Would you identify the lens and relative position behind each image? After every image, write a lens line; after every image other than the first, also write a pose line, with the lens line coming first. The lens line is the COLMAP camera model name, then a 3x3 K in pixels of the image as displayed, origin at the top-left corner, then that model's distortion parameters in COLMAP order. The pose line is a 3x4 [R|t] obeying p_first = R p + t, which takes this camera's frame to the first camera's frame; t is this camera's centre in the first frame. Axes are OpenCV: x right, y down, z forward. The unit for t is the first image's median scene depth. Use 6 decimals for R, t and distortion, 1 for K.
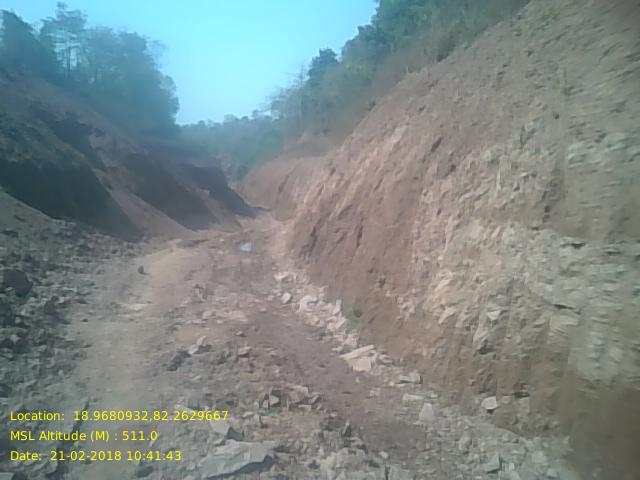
lens RADIAL K [[542.3, 0, 317.2], [0, 542.3, 251.0], [0, 0, 1]] dist [0.087563, -0.146276]
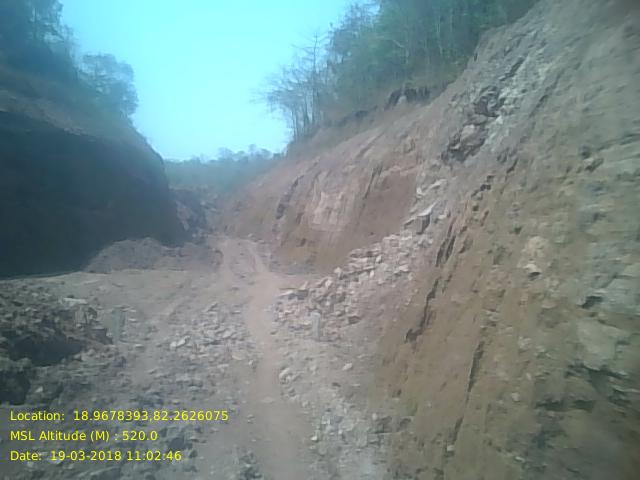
lens RADIAL K [[542.3, 0, 322.6], [0, 542.3, 239.1], [0, 0, 1]] dist [0.087563, -0.146276]
pose [[0.999834, 0.010344, 0.014981, -0.036888], [-0.008776, 0.994826, -0.101214, -0.033988], [-0.015950, 0.101066, 0.994752, 0.501559]]
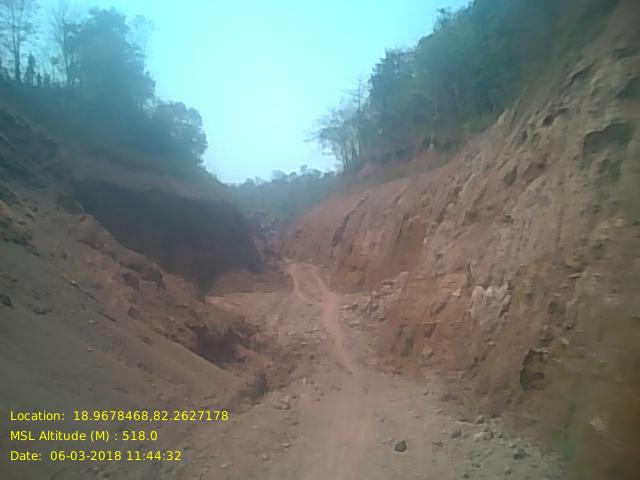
lens RADIAL K [[542.3, 0, 321.9], [0, 542.3, 241.8], [0, 0, 1]] dist [0.087563, -0.146276]
pose [[0.996166, -0.028438, -0.082732, -0.032851], [0.018096, 0.992220, -0.123171, -0.033175], [0.085591, 0.121202, 0.988931, 0.381488]]
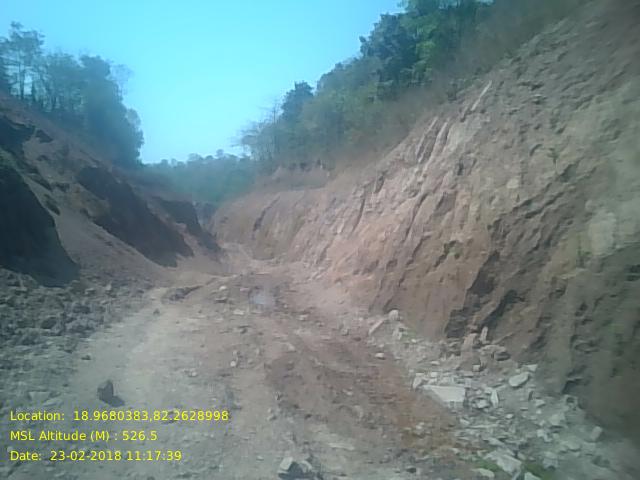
lens RADIAL K [[542.3, 0, 318.1], [0, 542.3, 245.8], [0, 0, 1]] dist [0.087563, -0.146276]
pose [[0.997556, -0.003190, 0.069799, -0.028097], [0.008911, 0.996609, -0.081802, -0.004393], [-0.069301, 0.082224, 0.994201, 0.083807]]
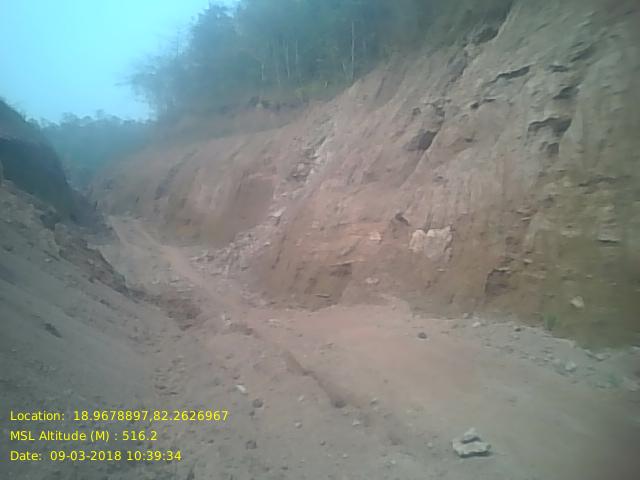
lens RADIAL K [[542.3, 0, 309.5], [0, 542.3, 237.7], [0, 0, 1]] dist [0.087563, -0.146276]
pose [[0.967279, -0.005325, 0.253657, -0.063322], [0.017770, 0.998746, -0.046796, -0.030164], [-0.253090, 0.049772, 0.966162, 0.368311]]
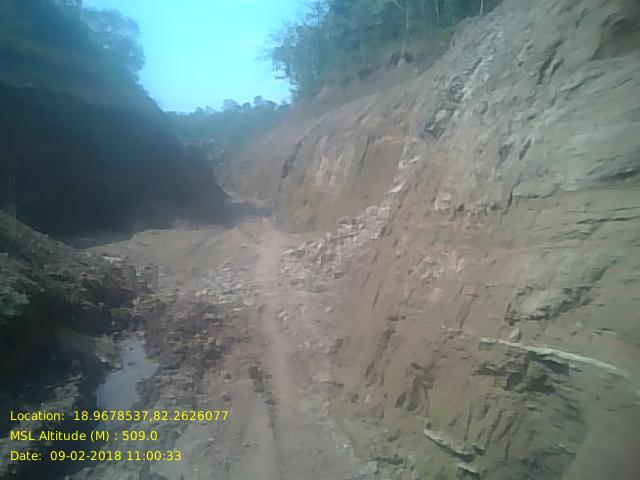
lens RADIAL K [[542.3, 0, 319.2], [0, 542.3, 239.1], [0, 0, 1]] dist [0.087563, -0.146276]
pose [[0.999965, 0.007634, -0.003436, -0.032692], [-0.007681, 0.999872, -0.014056, -0.036614], [0.003328, 0.014082, 0.999895, 0.467204]]
